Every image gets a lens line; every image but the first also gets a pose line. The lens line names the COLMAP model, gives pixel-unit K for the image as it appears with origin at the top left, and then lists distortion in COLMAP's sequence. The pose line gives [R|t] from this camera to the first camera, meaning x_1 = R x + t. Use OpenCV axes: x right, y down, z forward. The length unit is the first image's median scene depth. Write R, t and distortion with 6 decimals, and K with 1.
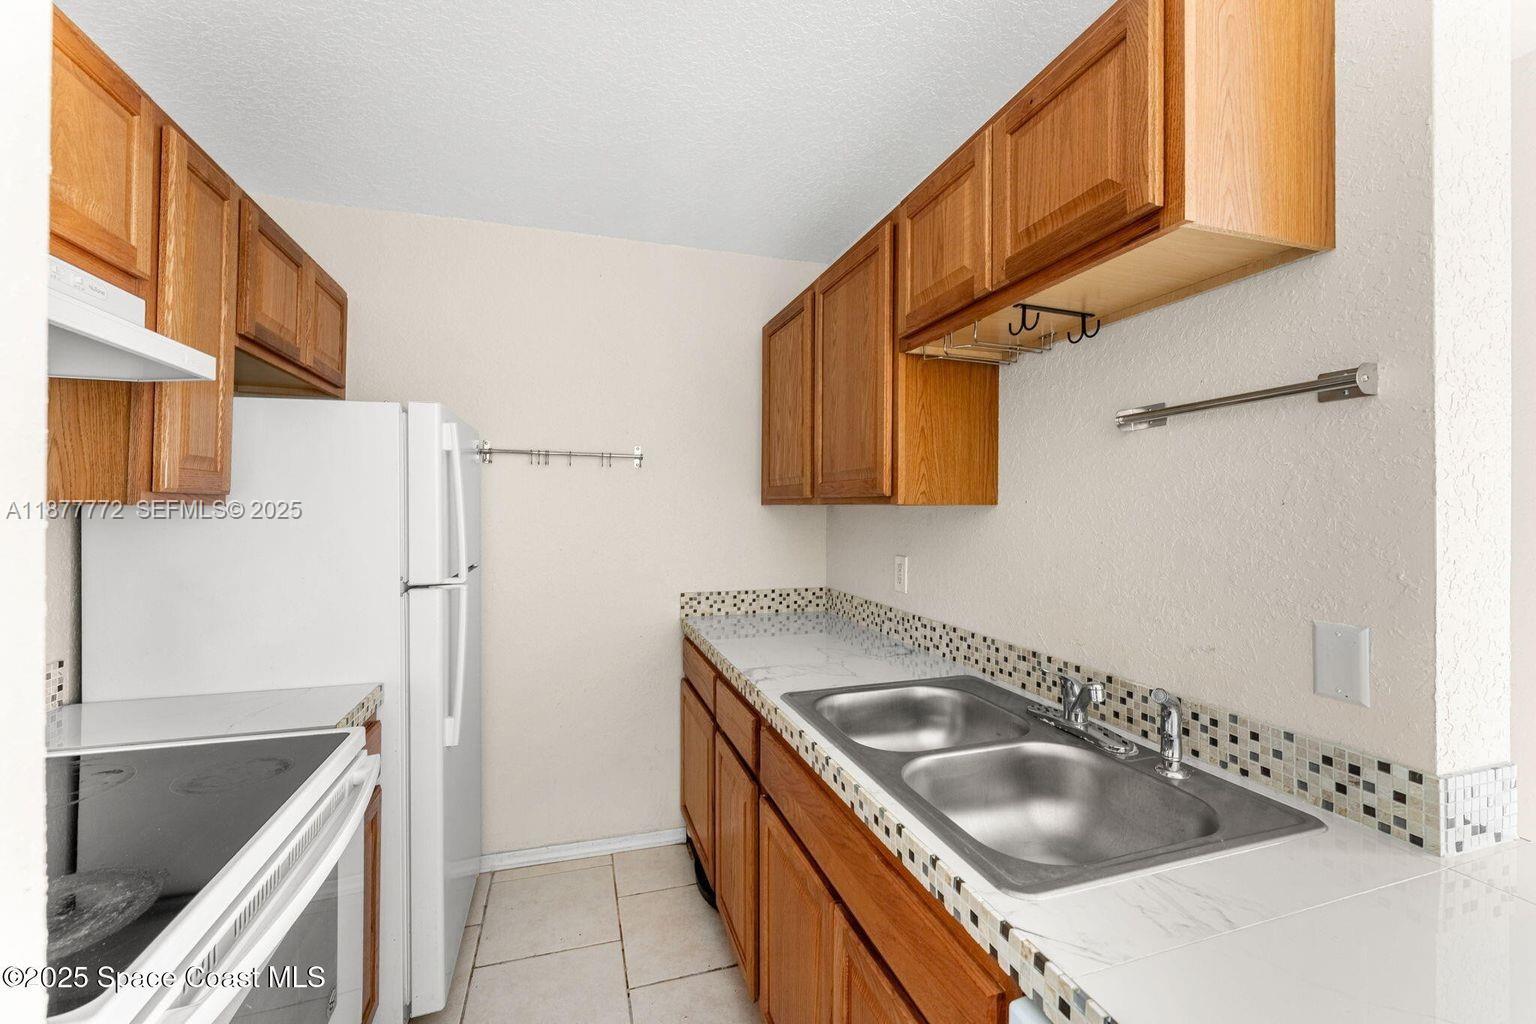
lens RADIAL K [[616.9, 0, 765.3], [0, 616.9, 500.2], [0, 0, 1]] dist [0.001058, -0.000272]
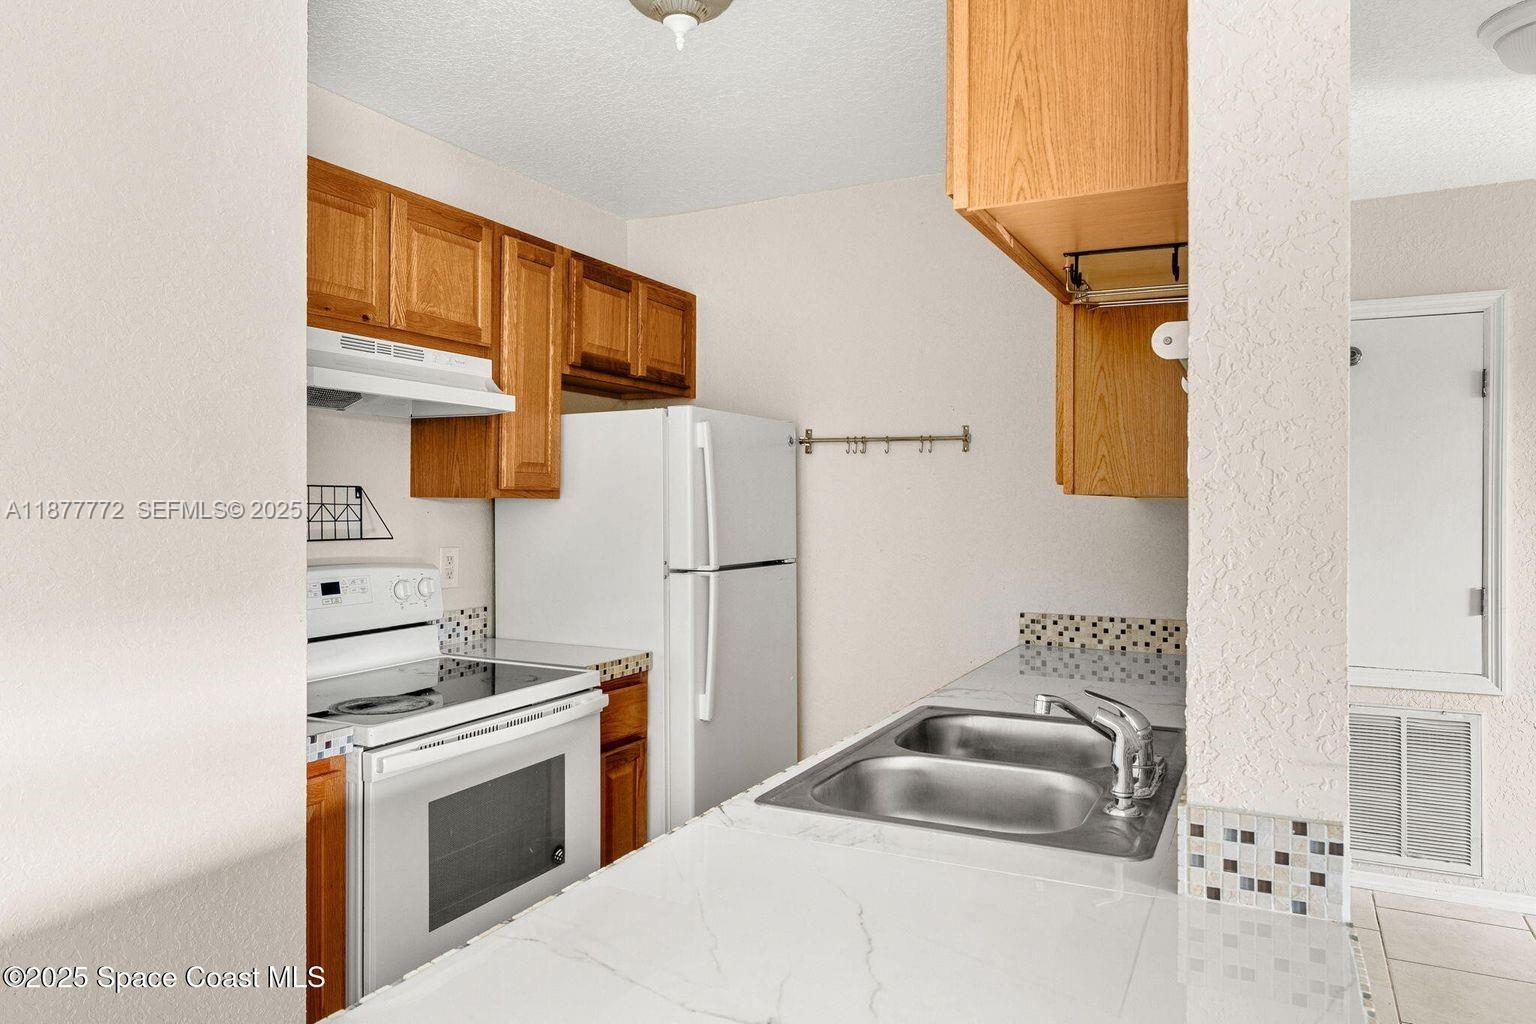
lens RADIAL K [[1039.4, 0, 766.7], [0, 1039.4, 503.9], [0, 0, 1]] dist [-0.001792, 0.002656]
pose [[0.712970, -0.000587, -0.701194, 0.589479], [0.007467, 0.999949, 0.006756, 0.004630], [0.701154, -0.010053, 0.712939, -0.153799]]
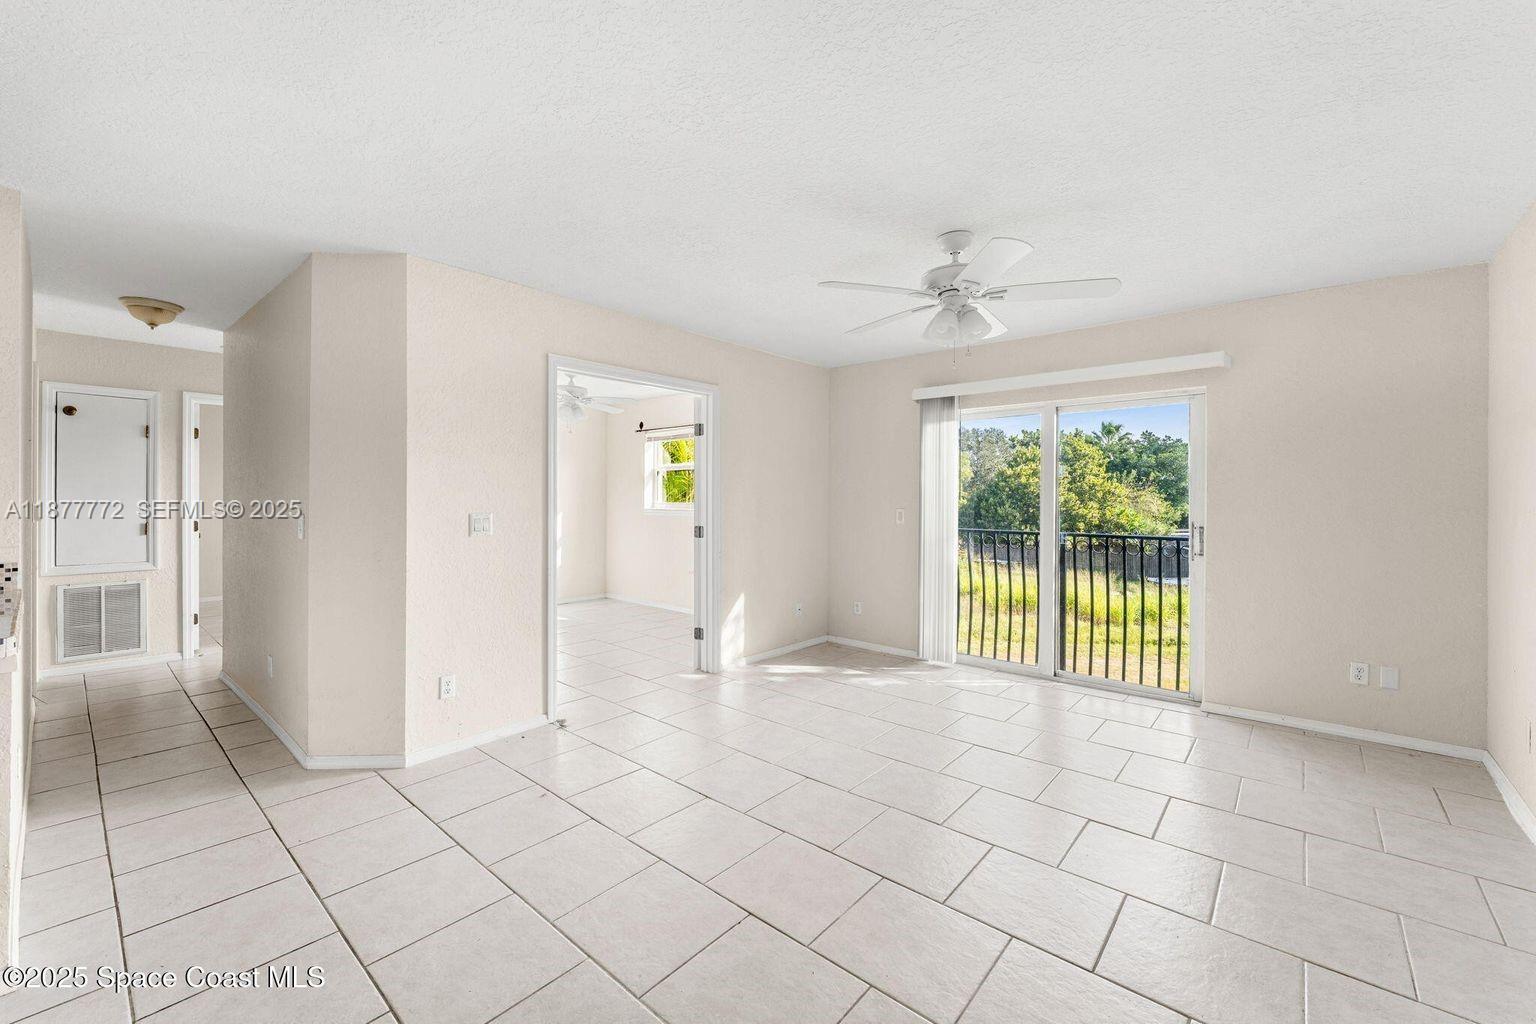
lens RADIAL K [[616.9, 0, 760.4], [0, 616.9, 500.2], [0, 0, 1]] dist [0.001058, -0.000272]
pose [[0.860130, -0.000757, 0.510074, 0.974538], [-0.006053, 0.999913, 0.011692, 0.035364], [-0.510038, -0.013144, 0.860051, -1.120083]]
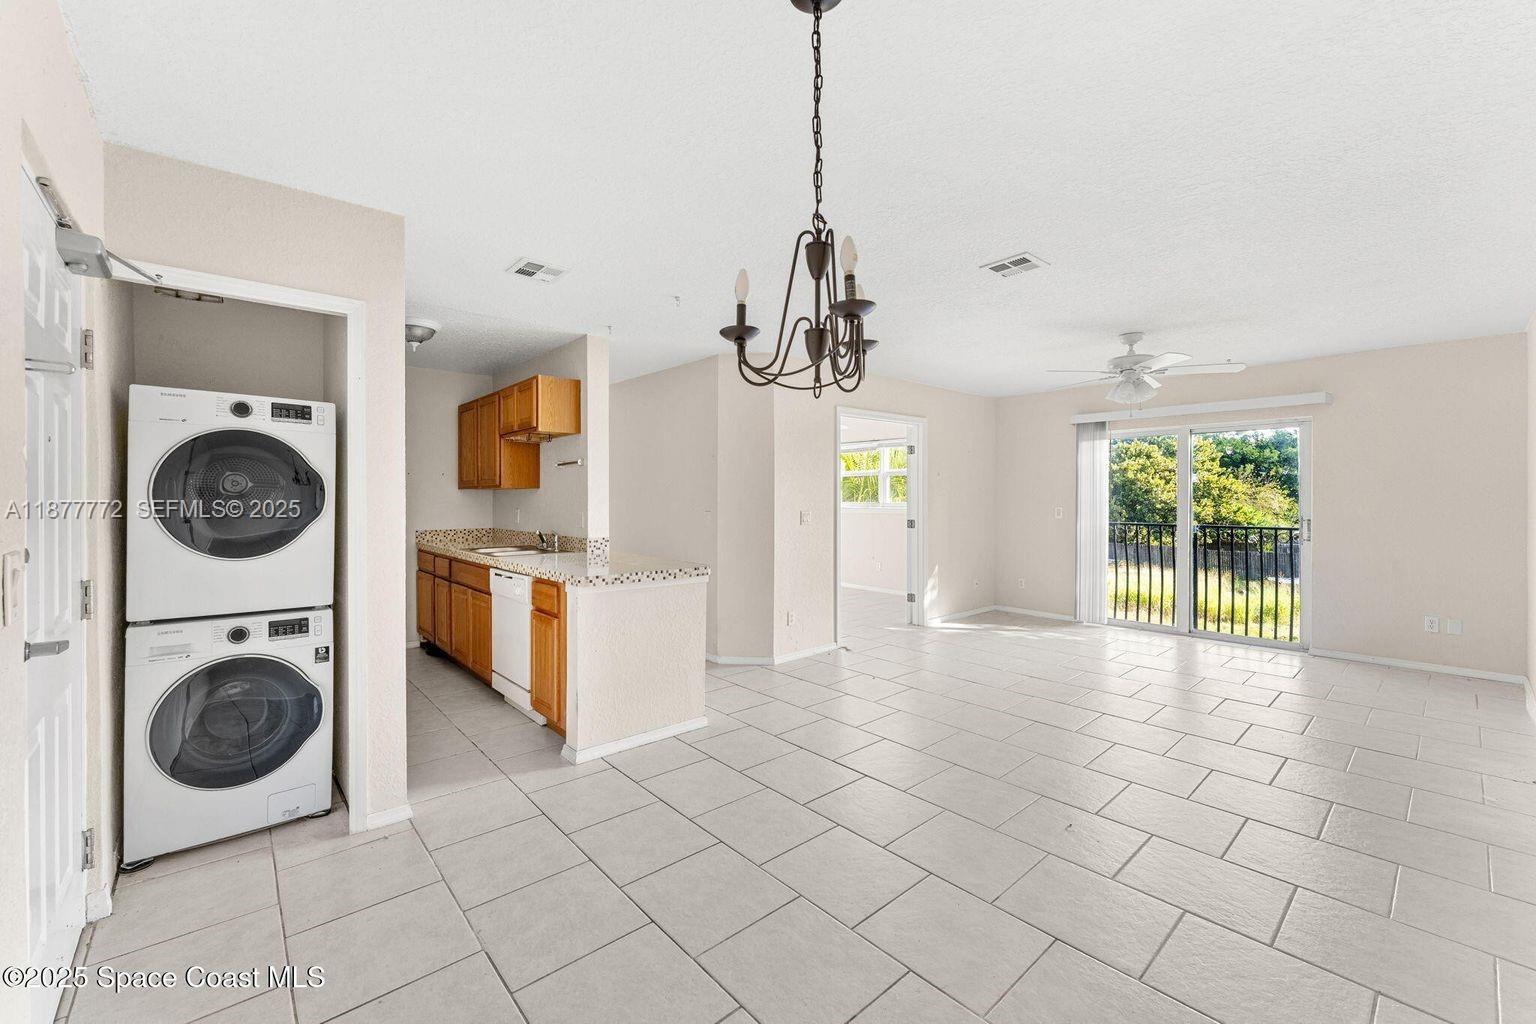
lens RADIAL K [[616.9, 0, 767.7], [0, 616.9, 502.0], [0, 0, 1]] dist [0.001058, -0.000272]
pose [[0.915406, -0.007479, 0.402463, 0.129077], [0.000487, 0.999847, 0.017471, 0.015204], [-0.402532, -0.015797, 0.915269, -1.563998]]
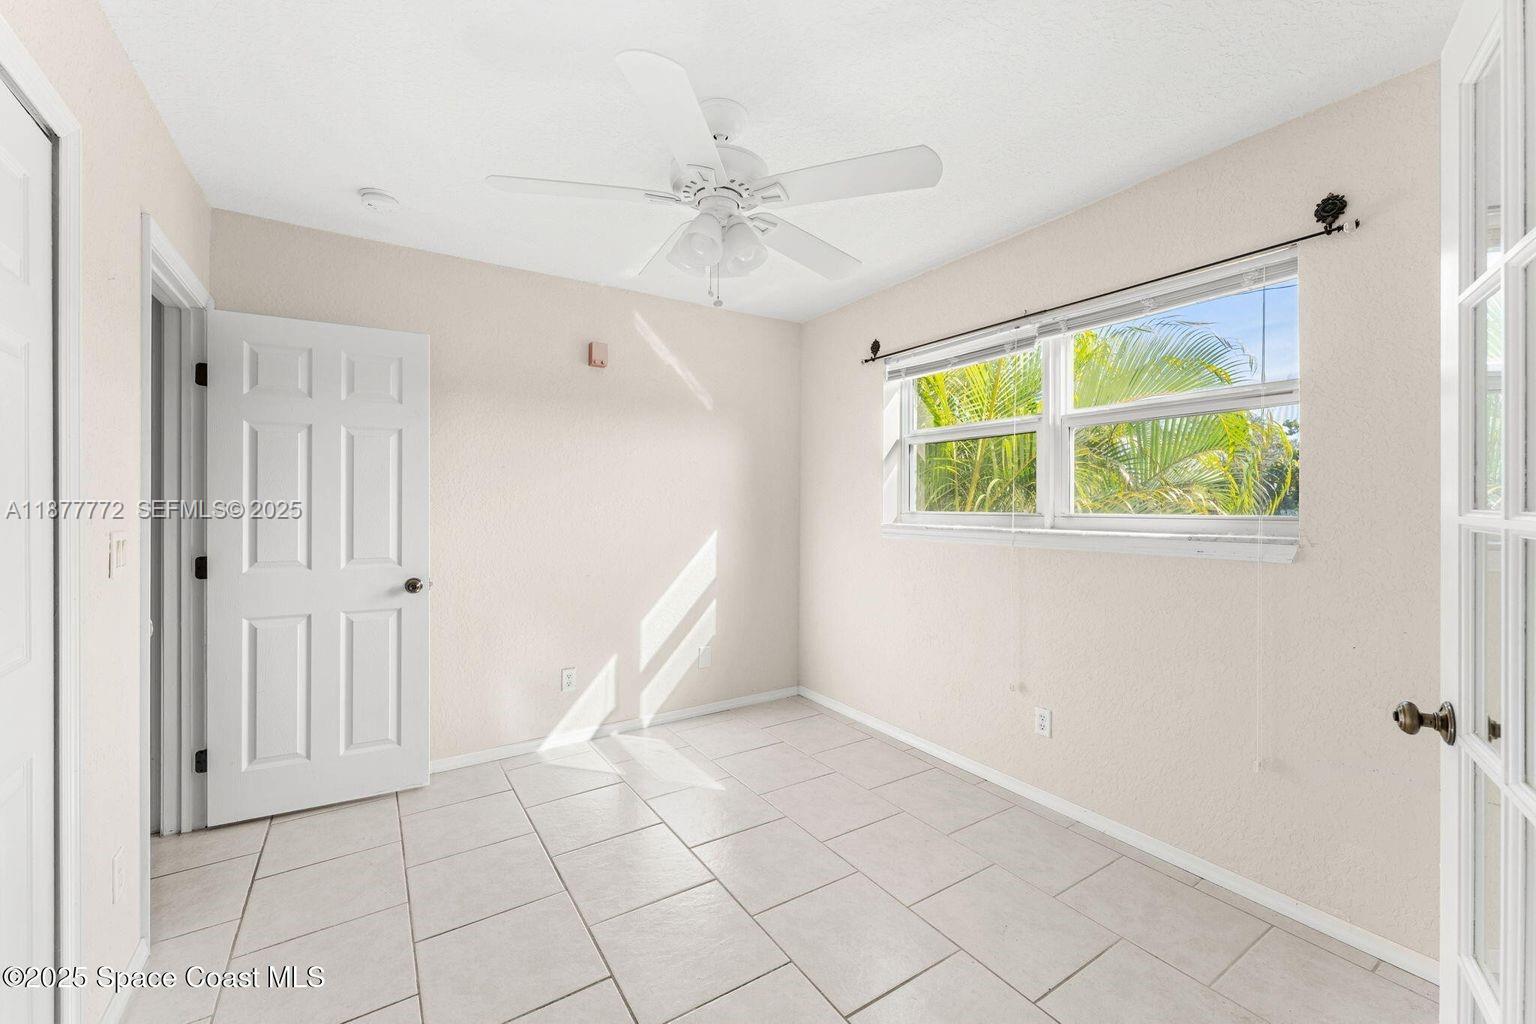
lens RADIAL K [[616.9, 0, 763.7], [0, 616.9, 504.0], [0, 0, 1]] dist [0.001058, -0.000272]
pose [[0.965699, -0.001525, 0.259661, 1.419349], [-0.002263, 0.999895, 0.014289, 0.051952], [-0.259655, -0.014387, 0.965594, 0.560745]]
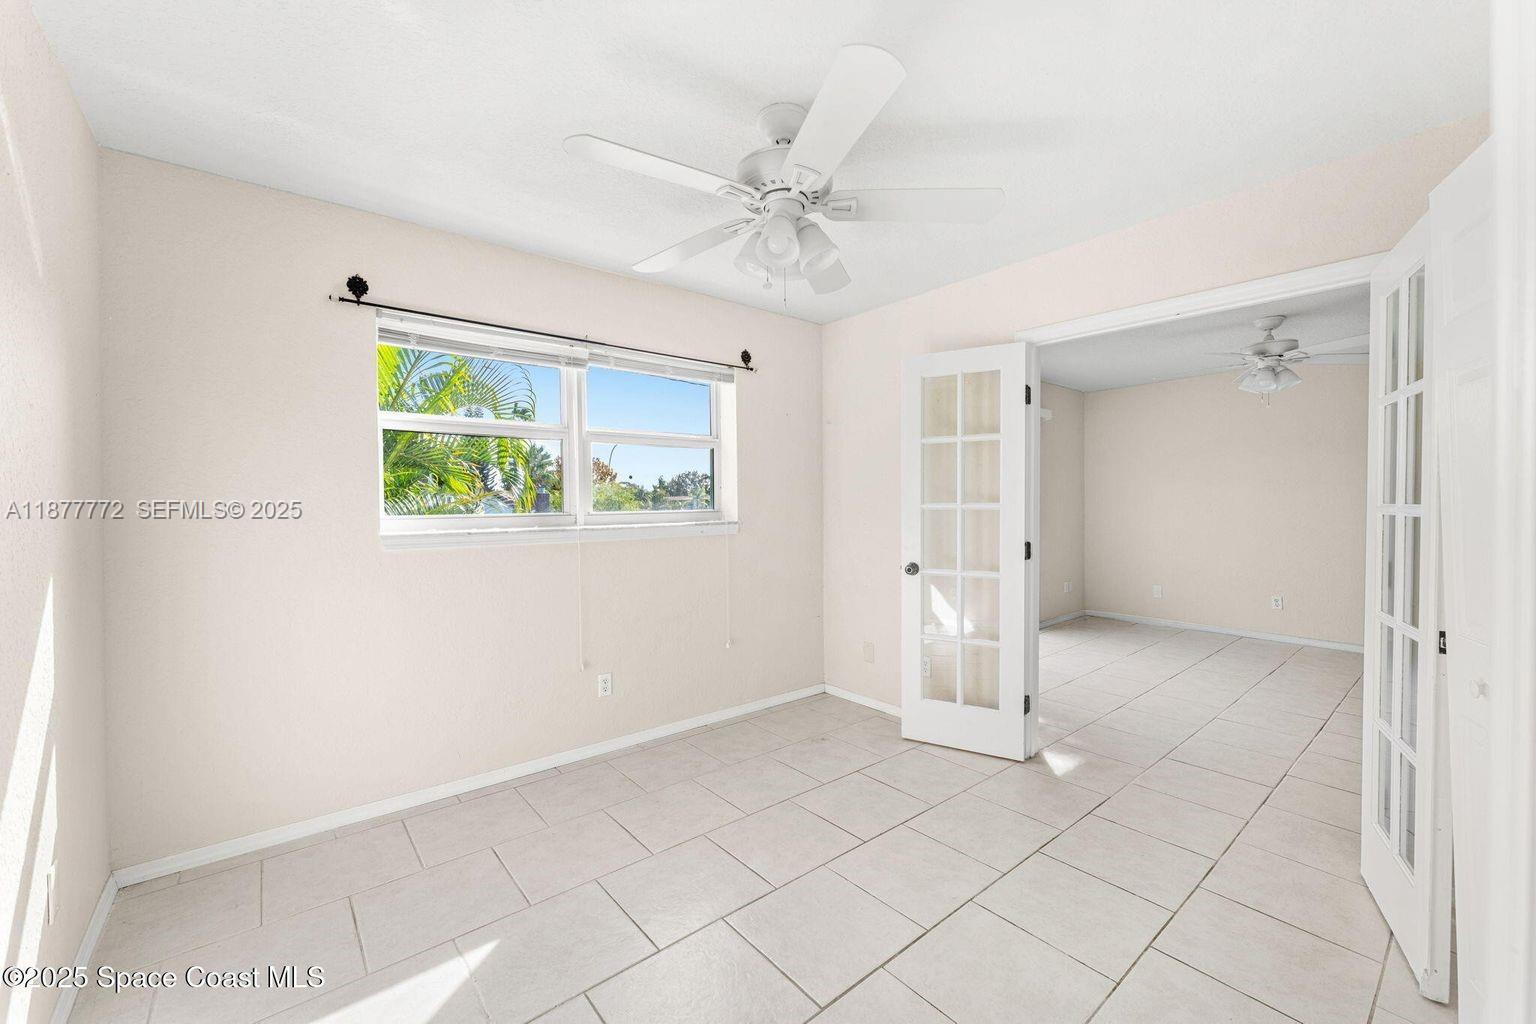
lens RADIAL K [[616.9, 0, 767.8], [0, 616.9, 509.7], [0, 0, 1]] dist [0.001058, -0.000272]
pose [[-0.374432, -0.015920, 0.927118, 0.802899], [-0.007613, 0.999872, 0.014095, 0.056862], [-0.927223, -0.001780, -0.374505, 1.708167]]
